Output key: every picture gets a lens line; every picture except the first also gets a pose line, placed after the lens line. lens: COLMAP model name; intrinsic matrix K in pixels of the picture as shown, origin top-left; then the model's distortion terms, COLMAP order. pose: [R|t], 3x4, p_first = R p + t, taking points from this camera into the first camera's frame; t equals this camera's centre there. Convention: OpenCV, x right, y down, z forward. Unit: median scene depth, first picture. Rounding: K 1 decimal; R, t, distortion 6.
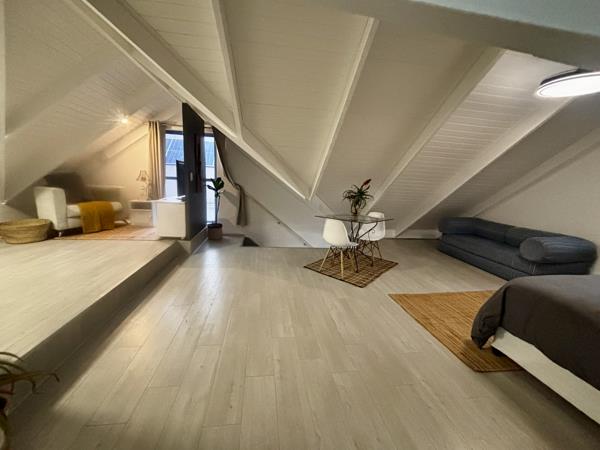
lens RADIAL K [[243.3, 0, 300.0], [0, 243.3, 225.0], [0, 0, 1]] dist [0.002360, -0.000028]
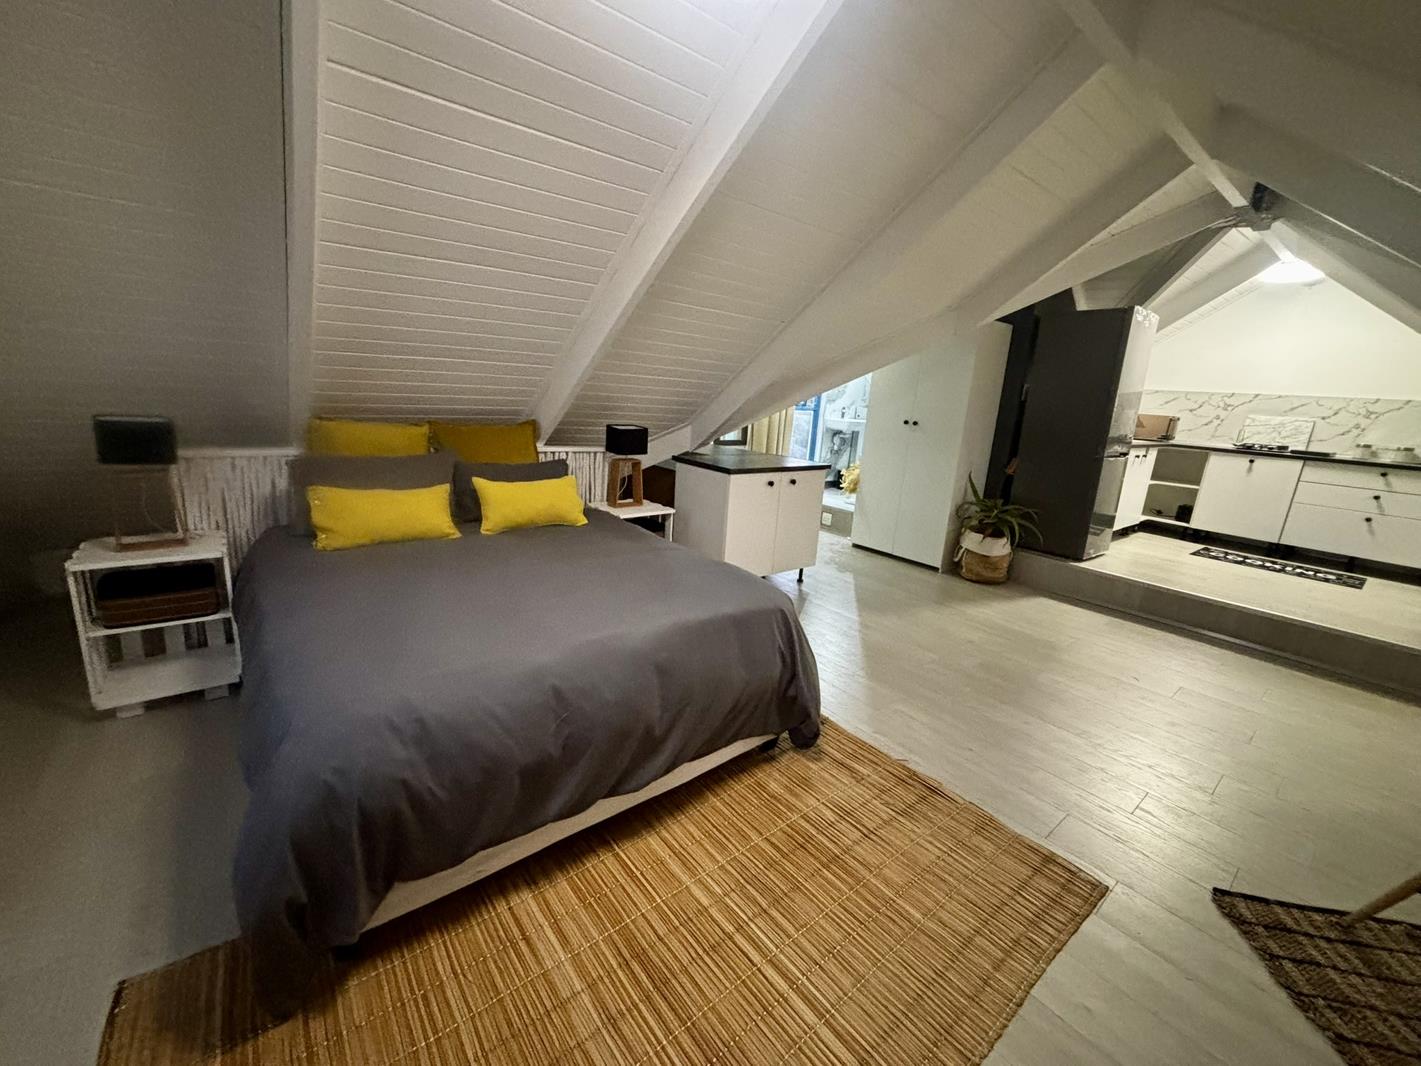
lens RADIAL K [[576.3, 0, 710.5], [0, 576.3, 533.0], [0, 0, 1]] dist [0.002360, -0.000028]
pose [[-0.858687, 0.020957, -0.512073, 1.010508], [-0.194922, 0.910720, 0.364134, -0.178160], [0.473986, 0.412492, -0.777938, 1.126957]]
